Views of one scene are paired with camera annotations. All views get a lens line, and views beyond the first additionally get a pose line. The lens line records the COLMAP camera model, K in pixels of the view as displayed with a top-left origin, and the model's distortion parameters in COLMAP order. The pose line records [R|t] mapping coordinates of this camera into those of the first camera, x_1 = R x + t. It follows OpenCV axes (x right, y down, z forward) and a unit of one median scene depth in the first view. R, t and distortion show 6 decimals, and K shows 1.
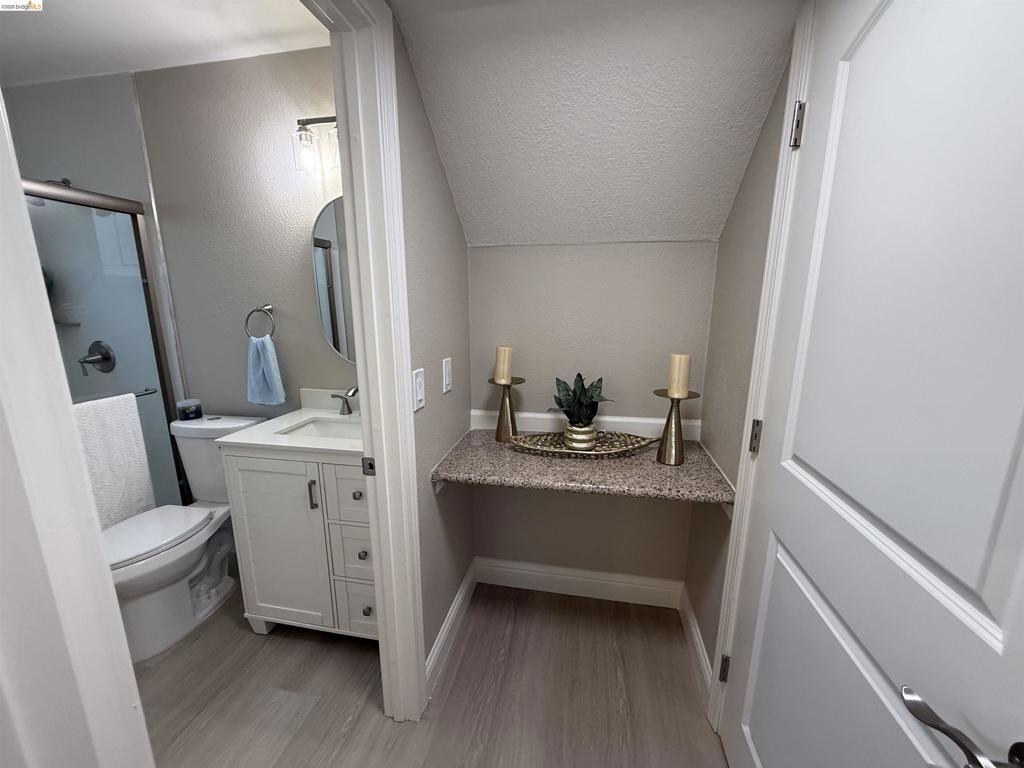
lens RADIAL K [[405.8, 0, 513.7], [0, 405.8, 383.4], [0, 0, 1]] dist [-0.001680, -0.000095]
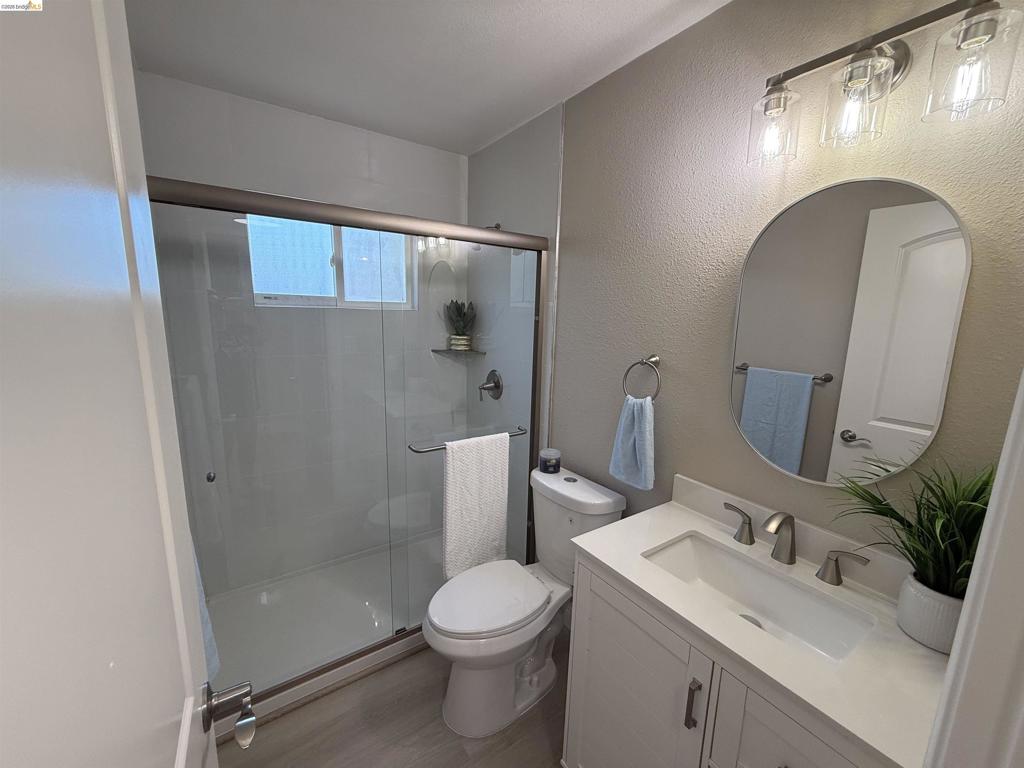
lens RADIAL K [[405.8, 0, 510.7], [0, 405.8, 381.0], [0, 0, 1]] dist [-0.001680, -0.000095]
pose [[0.709412, 0.138860, -0.690979, -0.269989], [-0.169090, 0.985298, 0.024406, -0.120946], [0.684210, 0.099524, 0.722462, 0.278069]]
